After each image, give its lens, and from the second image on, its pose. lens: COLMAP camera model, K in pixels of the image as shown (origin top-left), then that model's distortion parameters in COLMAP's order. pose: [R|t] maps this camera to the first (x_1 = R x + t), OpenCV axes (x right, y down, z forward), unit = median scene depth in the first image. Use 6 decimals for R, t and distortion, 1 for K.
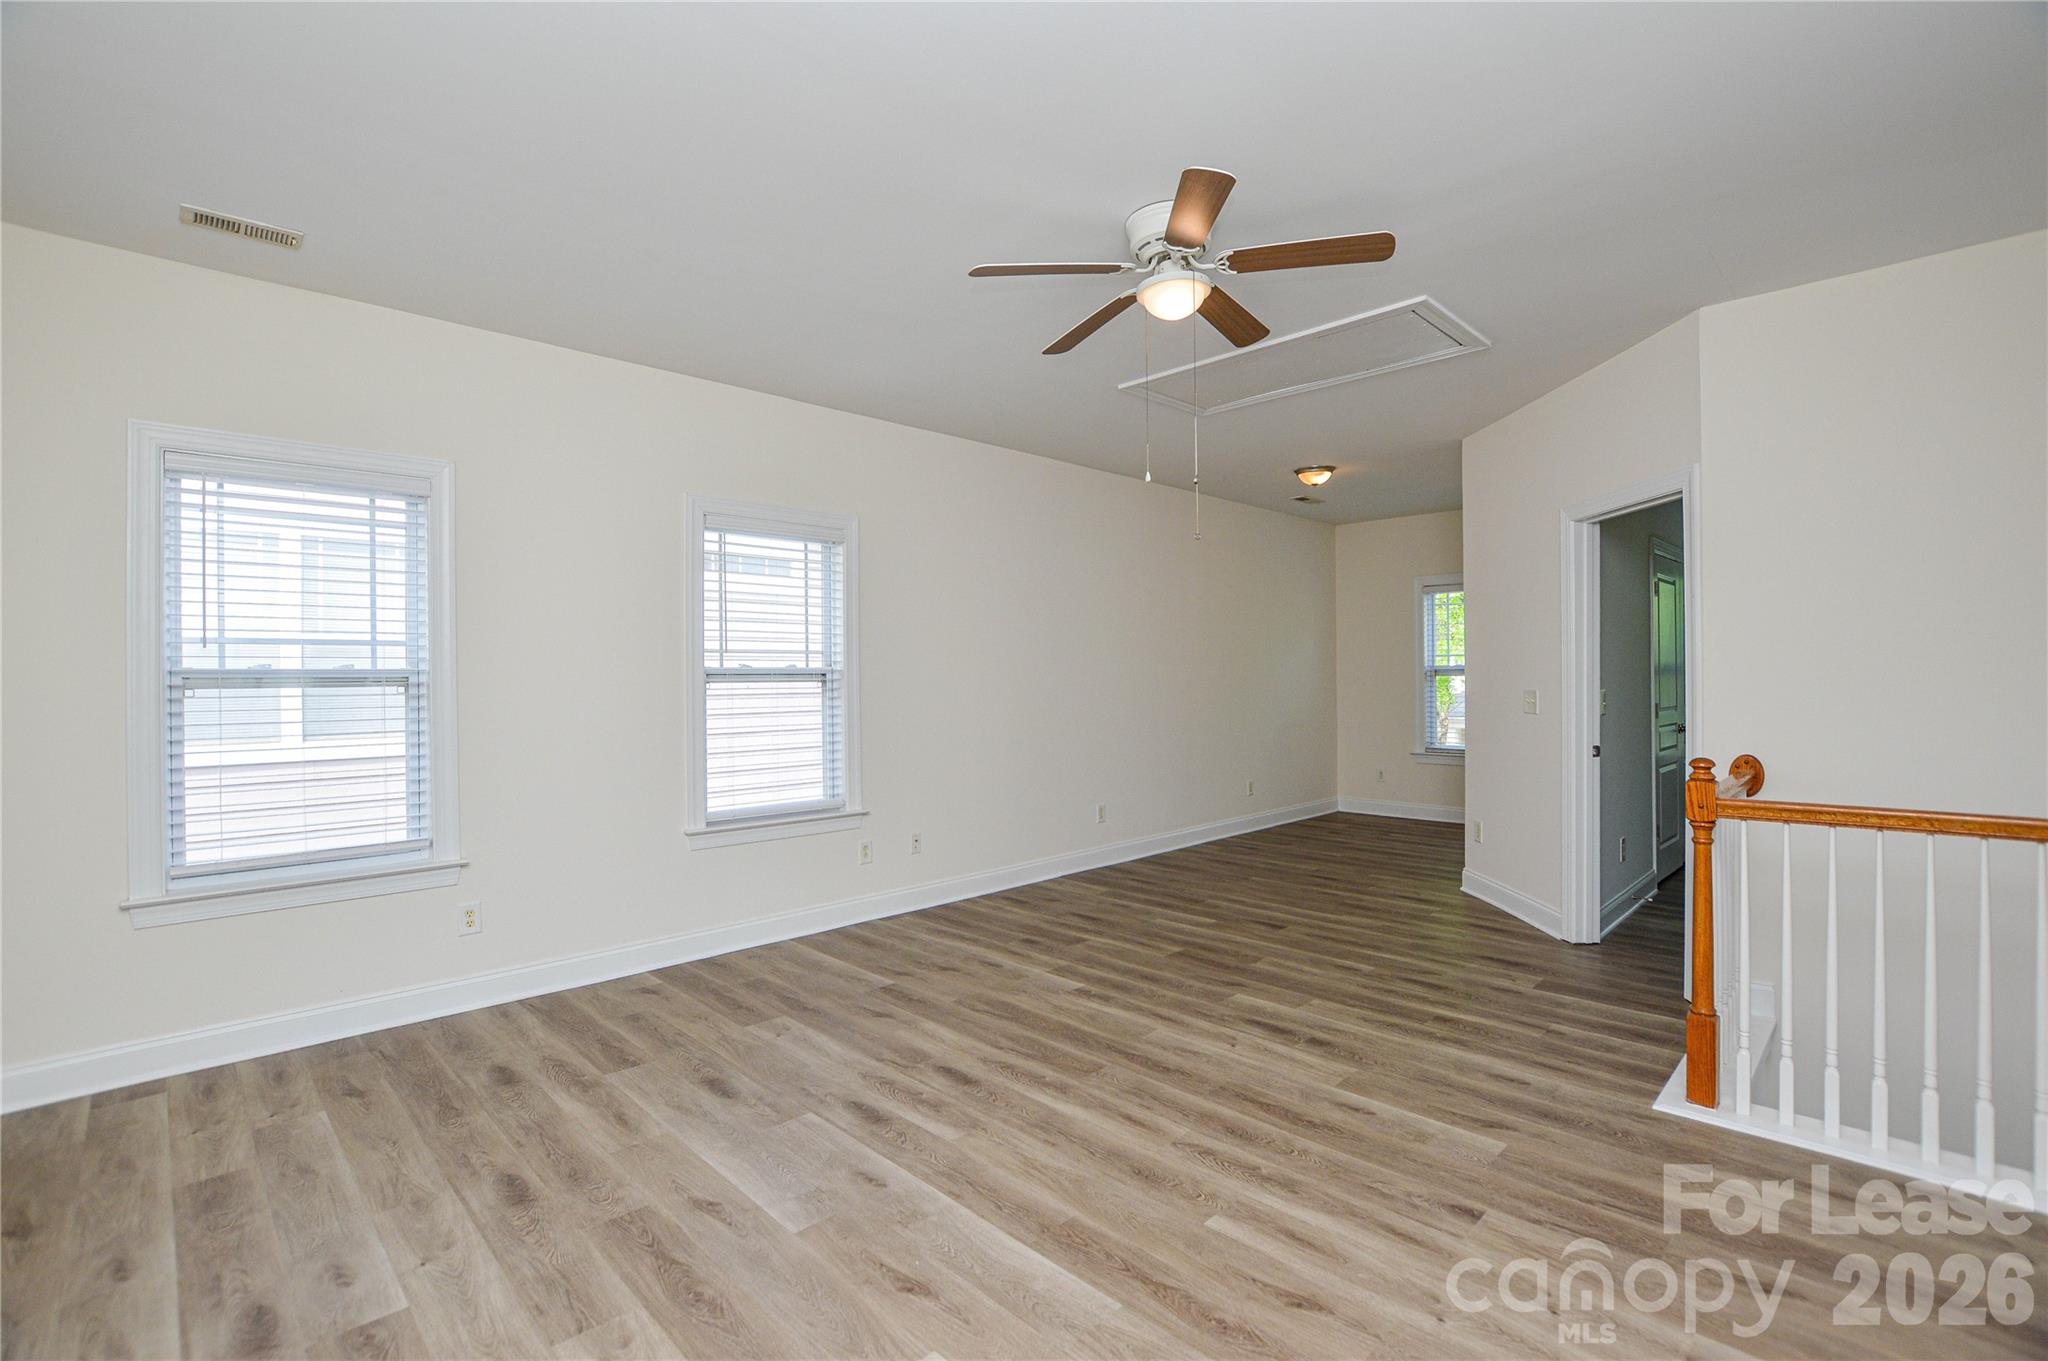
lens RADIAL K [[916.4, 0, 1005.3], [0, 916.4, 681.1], [0, 0, 1]] dist [-0.019810, -0.000490]
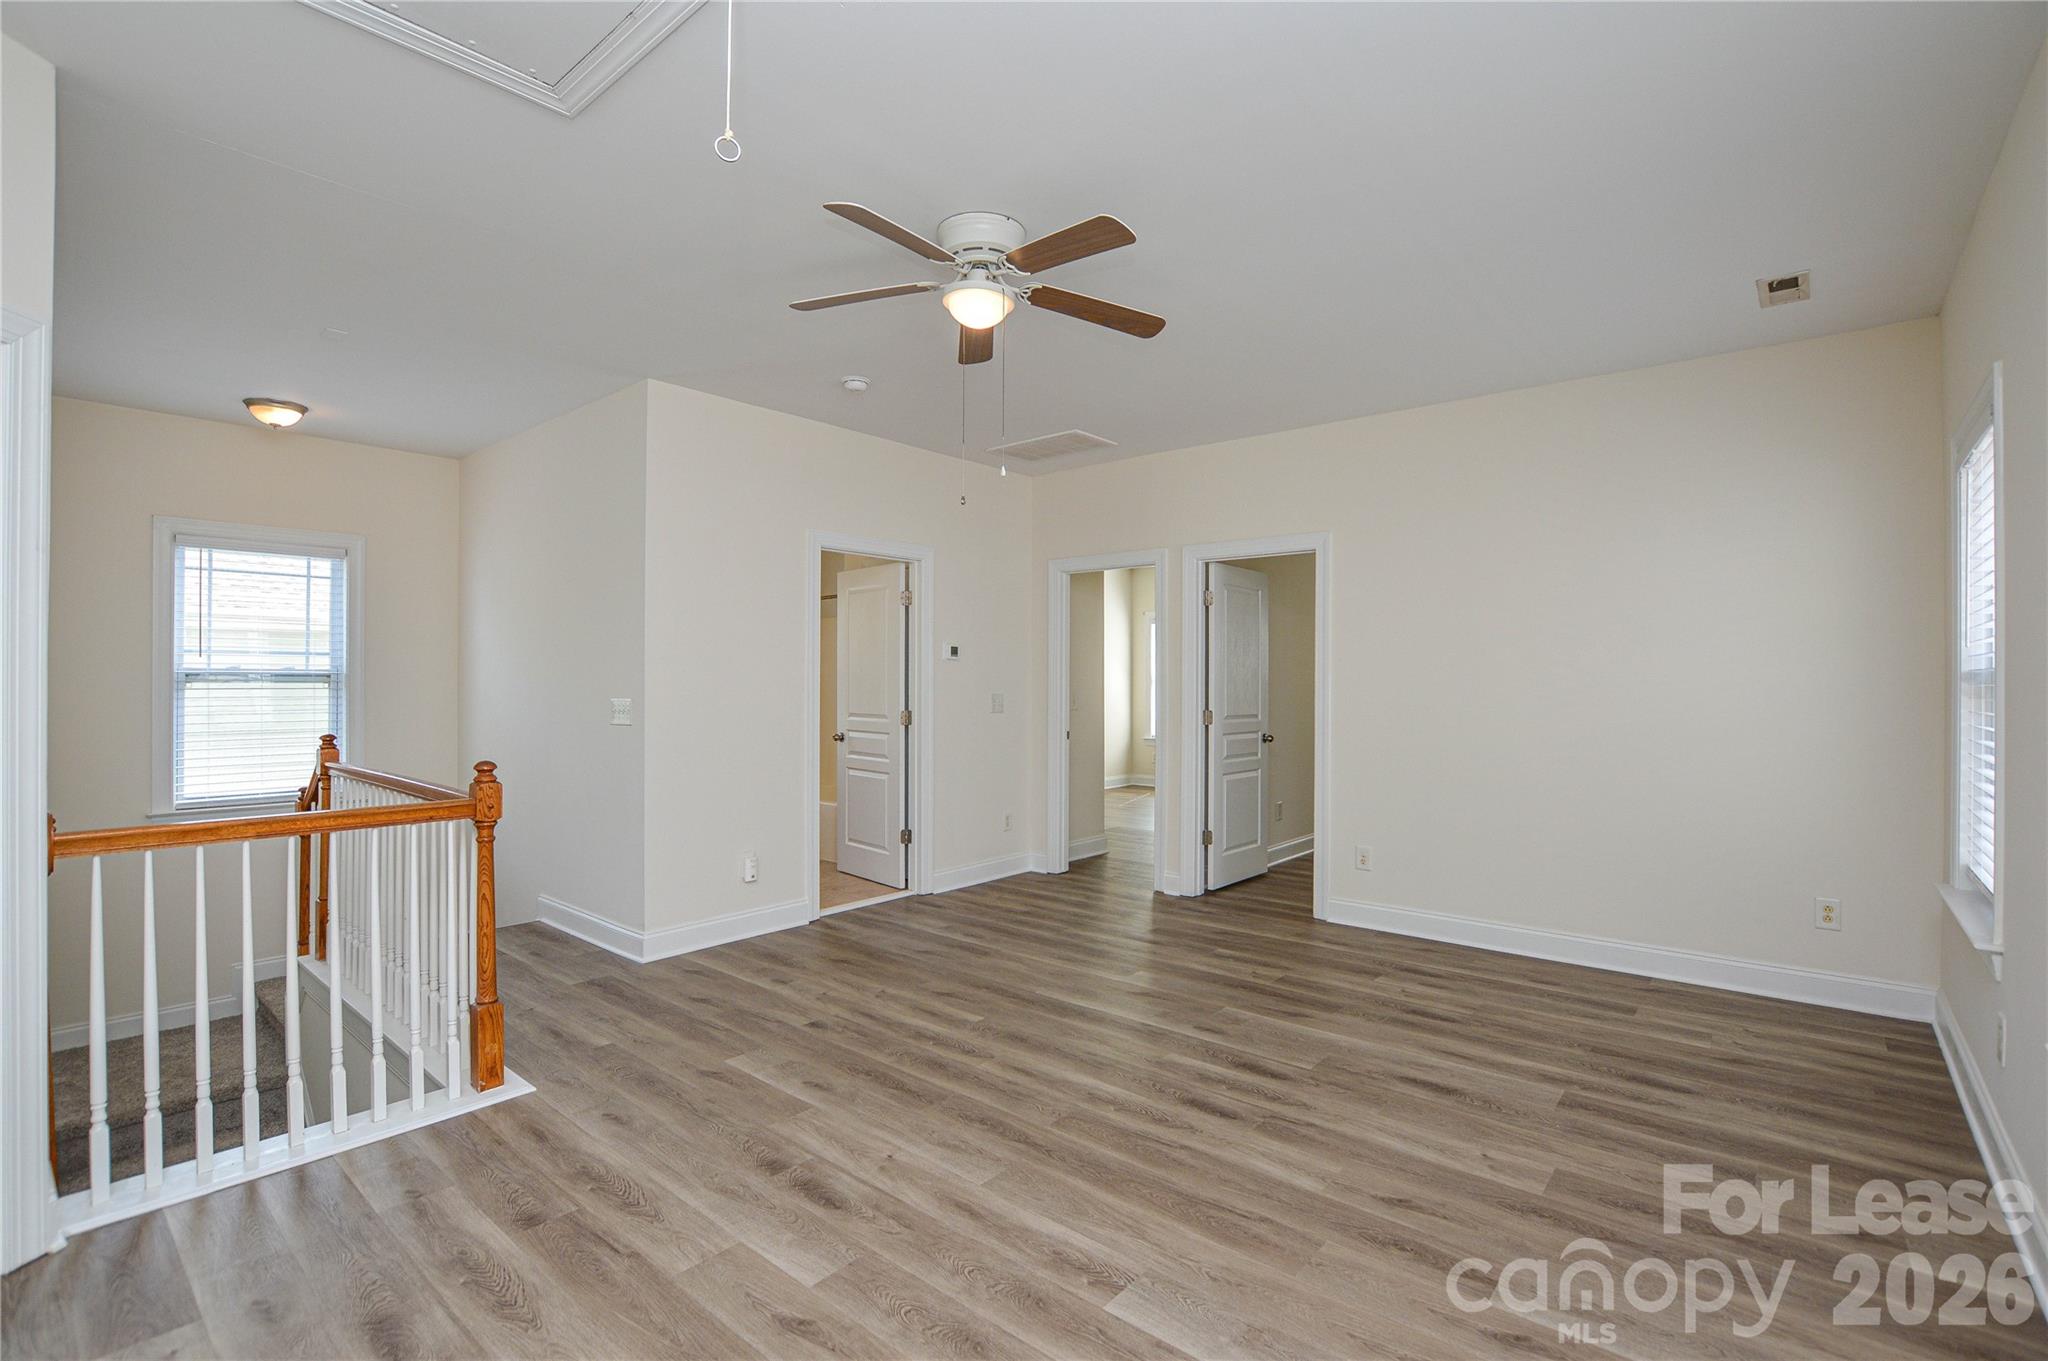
lens RADIAL K [[916.4, 0, 1005.3], [0, 916.4, 681.1], [0, 0, 1]] dist [-0.019810, -0.000490]
pose [[-0.996218, 0.006036, -0.086683, 0.242298], [0.005528, 0.999966, 0.006094, -0.011079], [0.086717, 0.005592, -0.996217, 1.990112]]
